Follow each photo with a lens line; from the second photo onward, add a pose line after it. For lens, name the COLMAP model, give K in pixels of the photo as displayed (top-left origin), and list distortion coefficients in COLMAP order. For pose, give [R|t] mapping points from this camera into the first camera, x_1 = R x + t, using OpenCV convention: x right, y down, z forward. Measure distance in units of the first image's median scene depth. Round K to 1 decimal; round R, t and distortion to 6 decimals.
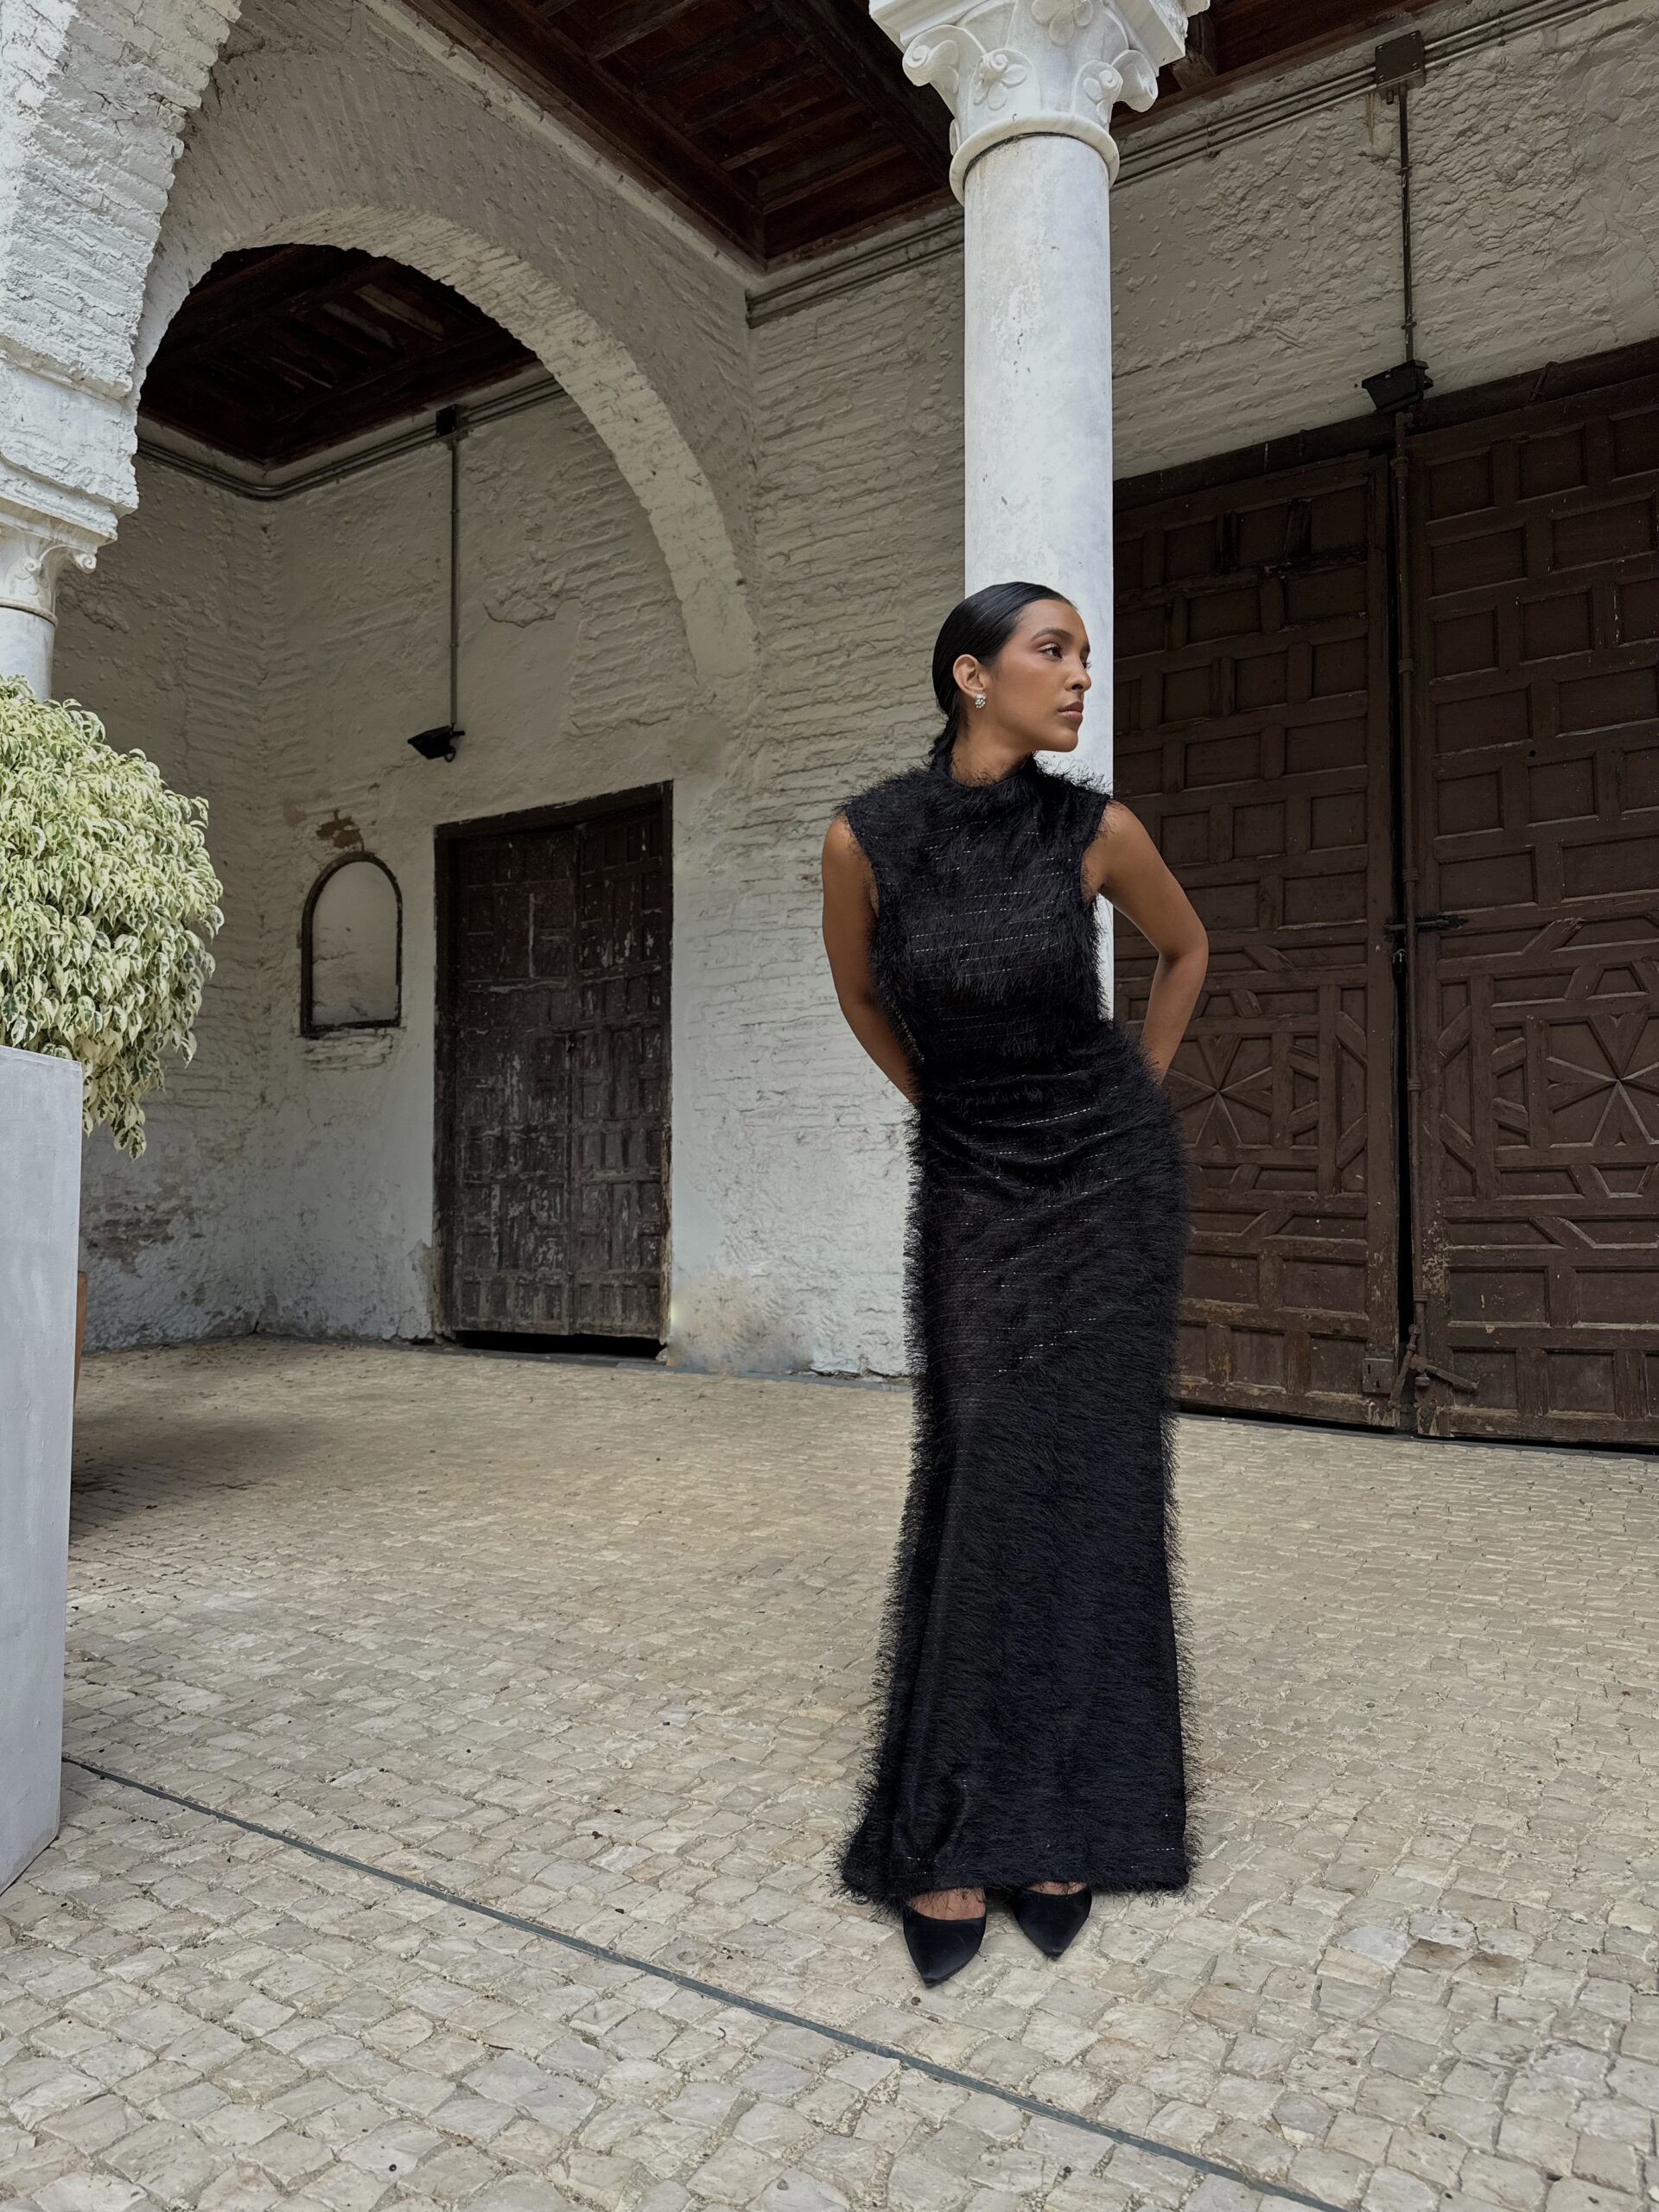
lens RADIAL K [[1582.7, 0, 833.2], [0, 1582.7, 1095.6], [0, 0, 1]] dist [0.023984, -0.029702]
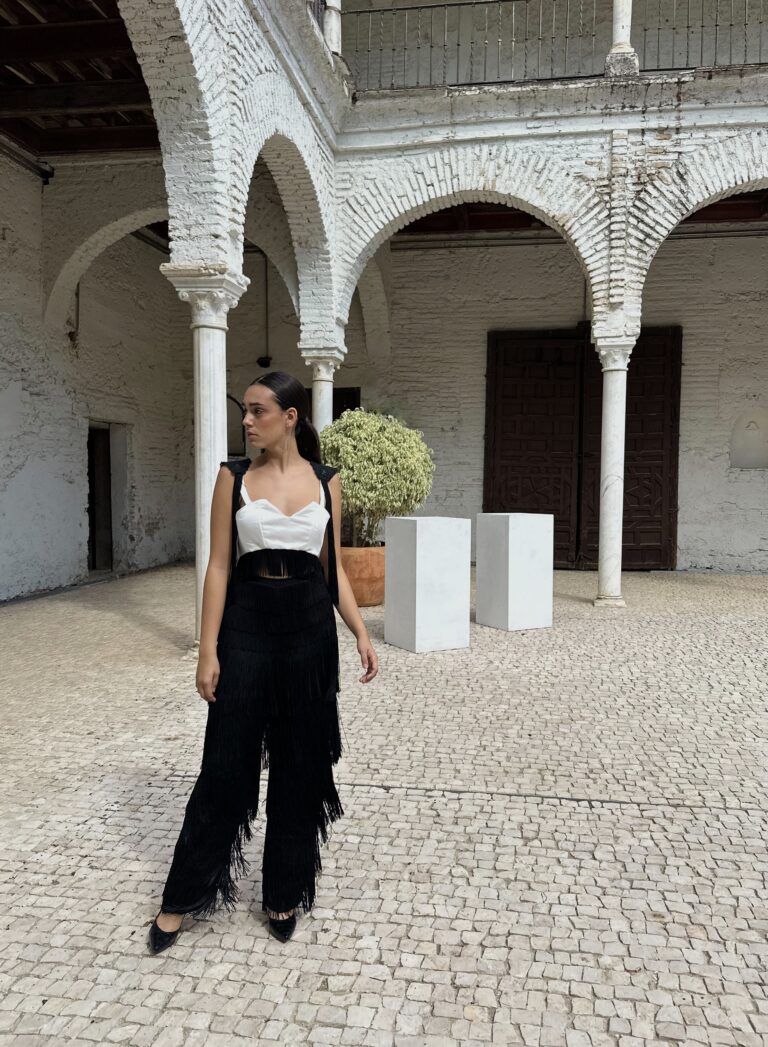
lens RADIAL K [[828.9, 0, 423.7], [0, 828.9, 531.0], [0, 0, 1]] dist [0.058025, -0.076605]
pose [[0.904520, -0.018529, 0.426028, -0.852326], [-0.031944, 0.993304, 0.111024, -0.117818], [-0.425233, -0.114033, 0.897872, -0.749024]]
